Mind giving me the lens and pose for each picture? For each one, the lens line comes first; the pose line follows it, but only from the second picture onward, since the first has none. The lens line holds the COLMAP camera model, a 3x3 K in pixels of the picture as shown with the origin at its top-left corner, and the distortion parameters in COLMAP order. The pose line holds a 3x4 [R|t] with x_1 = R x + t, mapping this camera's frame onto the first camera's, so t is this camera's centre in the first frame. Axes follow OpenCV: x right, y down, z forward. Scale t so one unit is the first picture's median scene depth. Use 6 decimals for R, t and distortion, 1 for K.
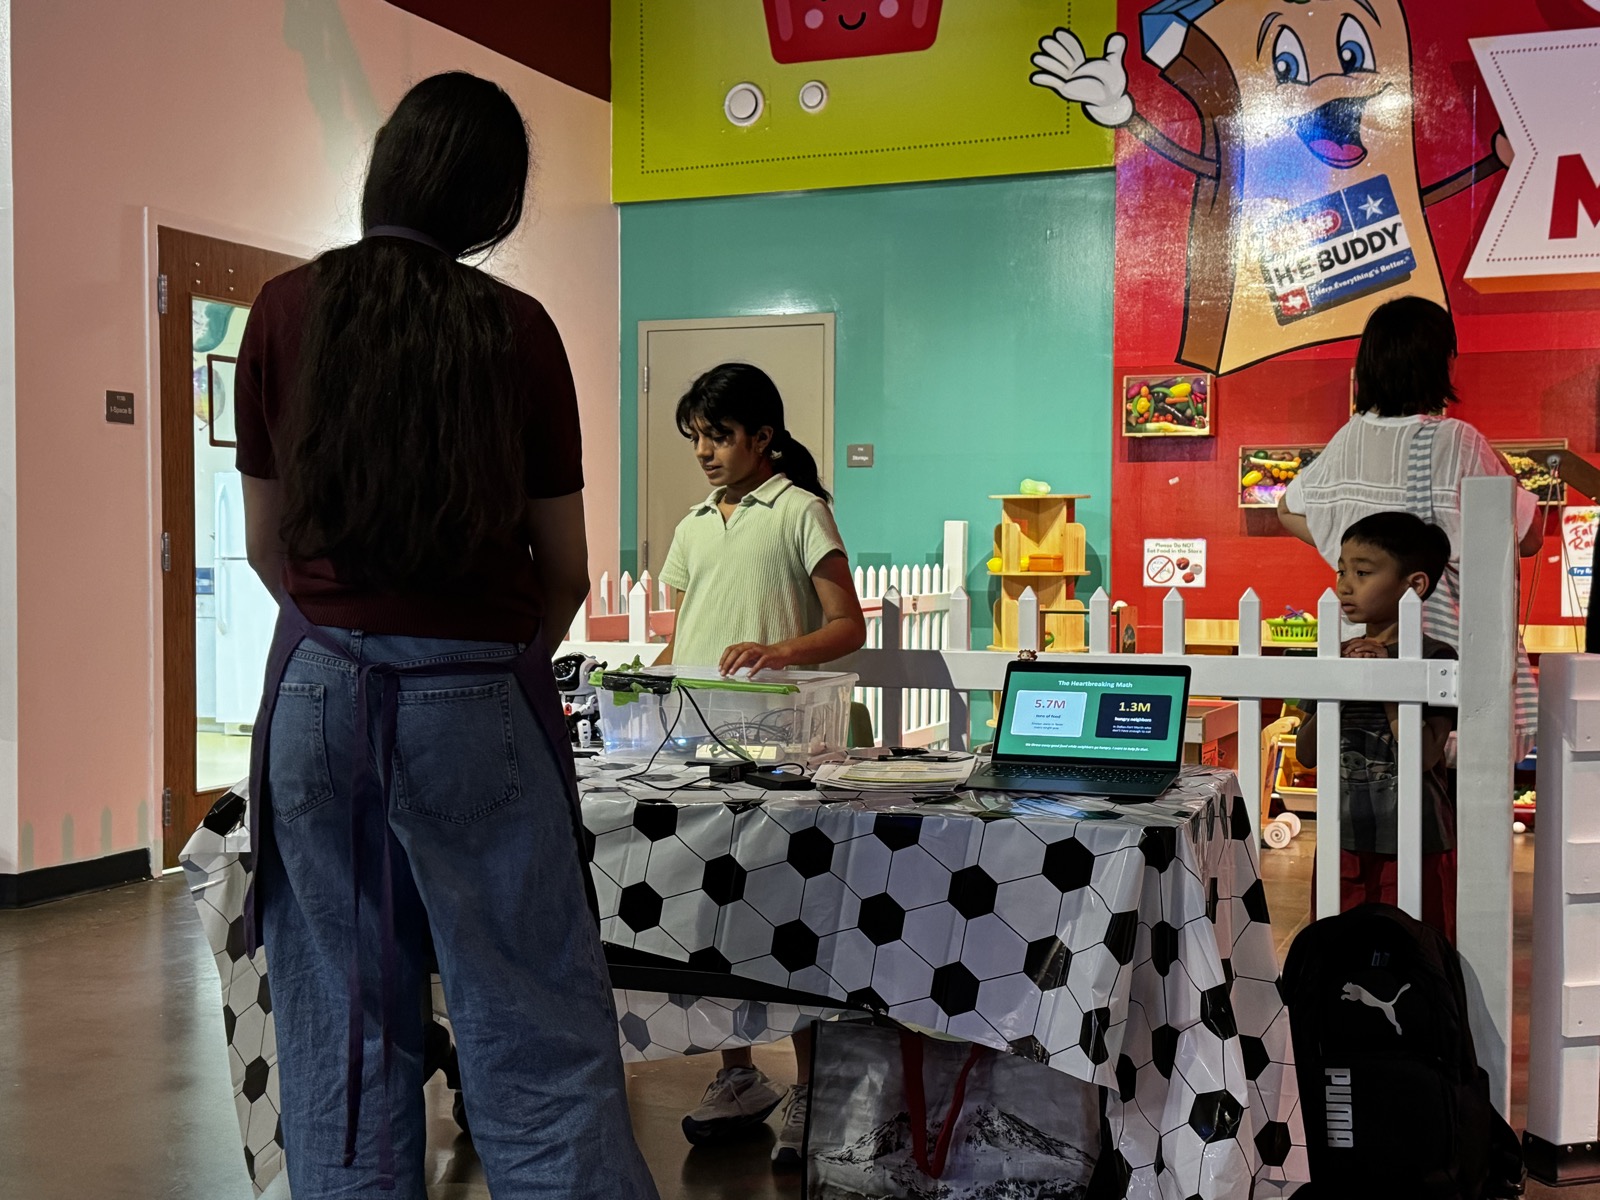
lens RADIAL K [[1962.6, 0, 800.0], [0, 1962.6, 600.0], [0, 0, 1]] dist [0.208677, -0.381778]
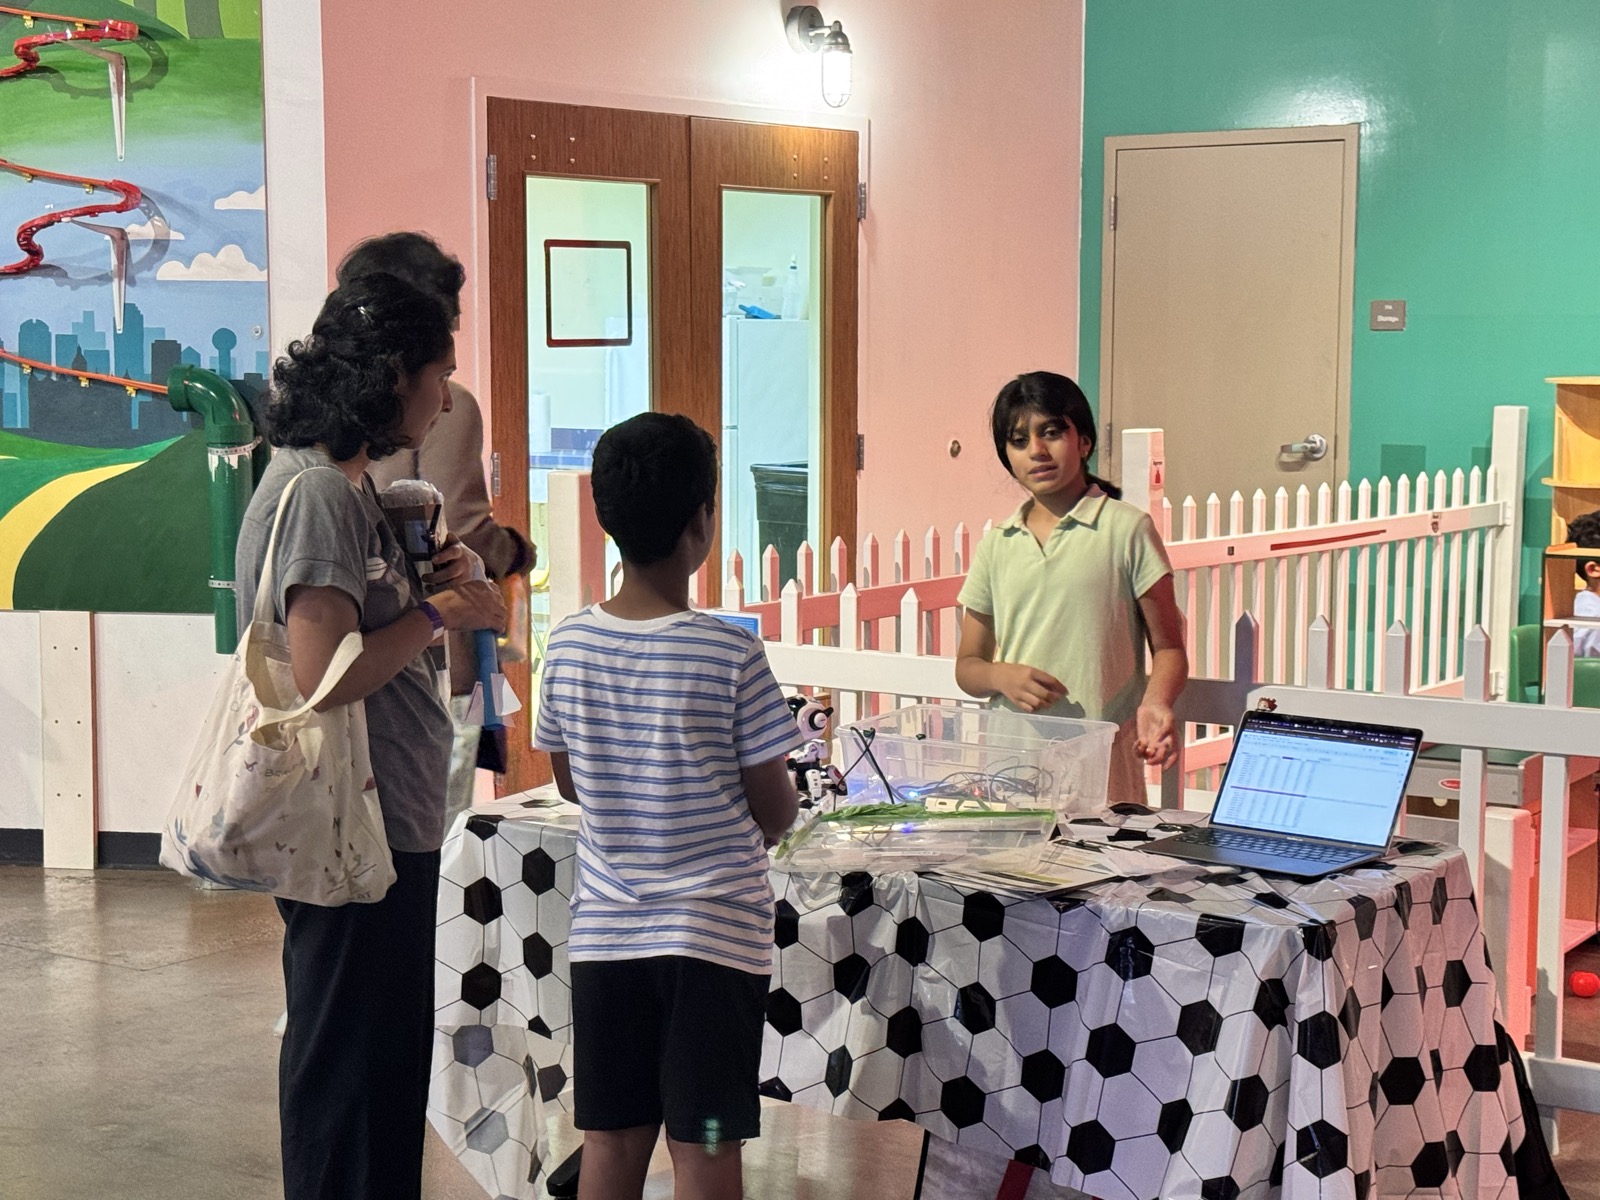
lens RADIAL K [[2817.3, 0, 796.8], [0, 2817.3, 611.6], [0, 0, 1]] dist [0.142589, -0.140832]
pose [[0.968523, 0.023873, -0.247778, 0.091449], [-0.004873, 0.997018, 0.077013, -0.046946], [0.248878, -0.073381, 0.965751, -0.127736]]
